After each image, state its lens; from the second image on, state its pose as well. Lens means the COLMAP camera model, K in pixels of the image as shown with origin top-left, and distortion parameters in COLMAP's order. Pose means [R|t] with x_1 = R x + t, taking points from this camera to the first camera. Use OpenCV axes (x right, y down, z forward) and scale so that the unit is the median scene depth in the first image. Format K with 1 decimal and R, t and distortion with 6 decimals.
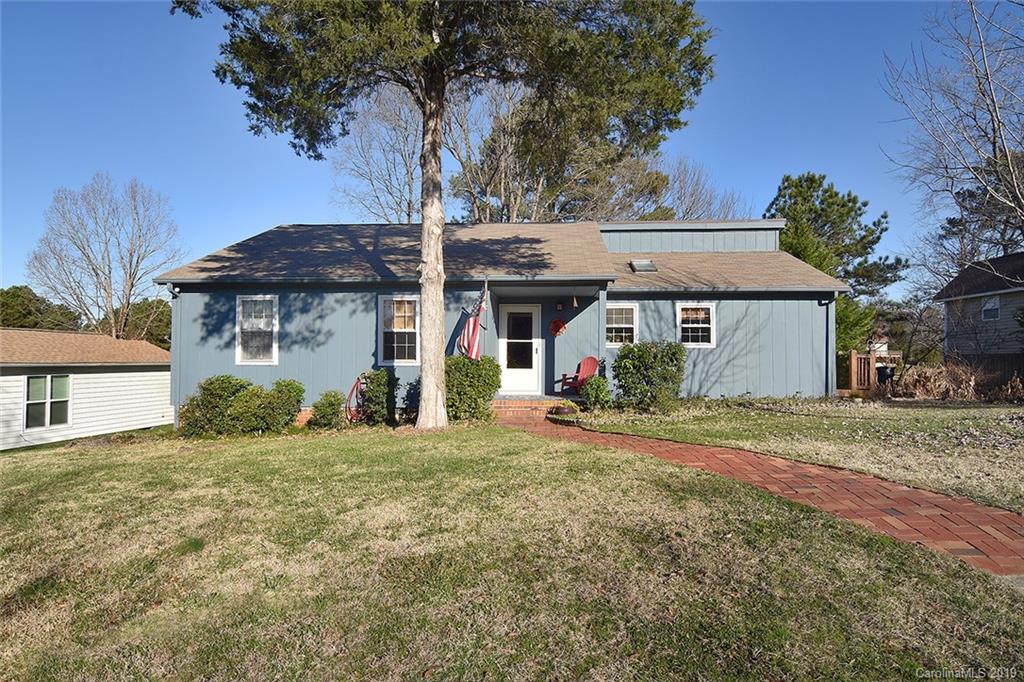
lens RADIAL K [[613.1, 0, 517.6], [0, 613.1, 361.6], [0, 0, 1]] dist [-0.007369, -0.001165]
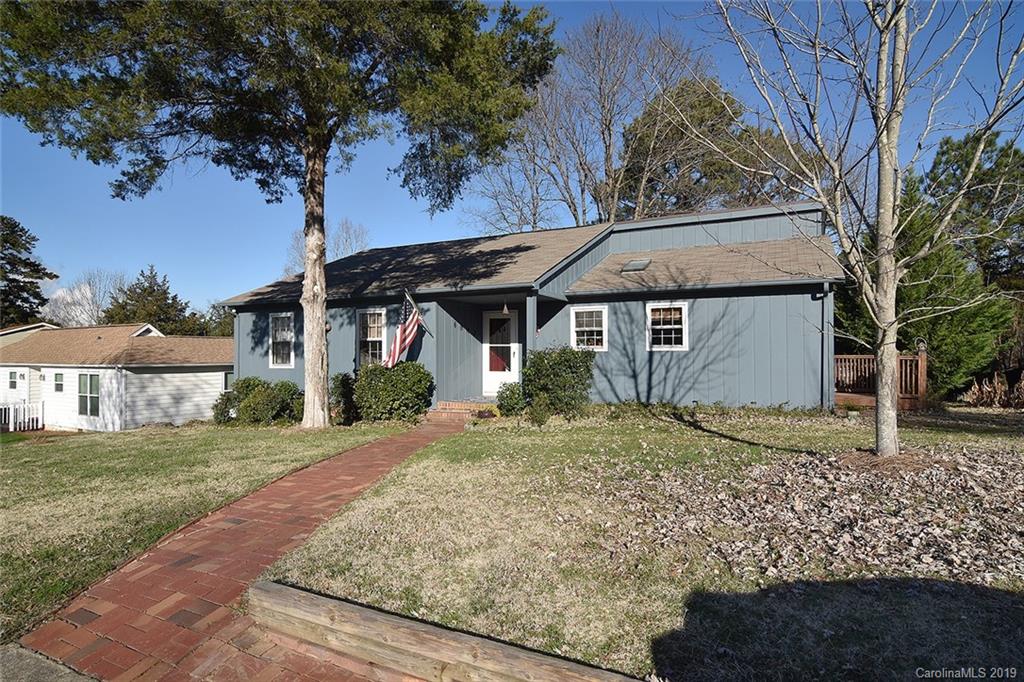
lens RADIAL K [[547.4, 0, 508.5], [0, 547.4, 350.5], [0, 0, 1]] dist [-0.017488, -0.003396]
pose [[0.917843, -0.008837, -0.396846, 0.437718], [0.007763, 0.999961, -0.004314, -0.024043], [0.396868, 0.000879, 0.917875, 0.159423]]
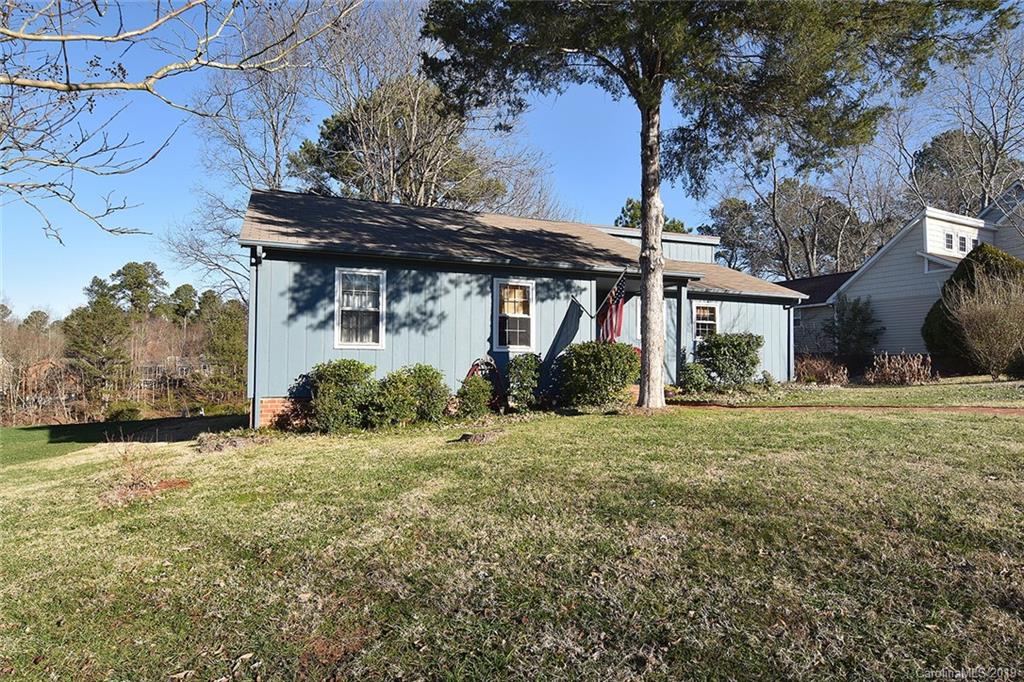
lens RADIAL K [[613.1, 0, 514.8], [0, 613.1, 340.7], [0, 0, 1]] dist [-0.007369, -0.001165]
pose [[0.895697, 0.020821, 0.444177, -0.610762], [-0.005672, 0.999357, -0.035408, 0.022696], [-0.444628, 0.029195, 0.895239, 0.125740]]
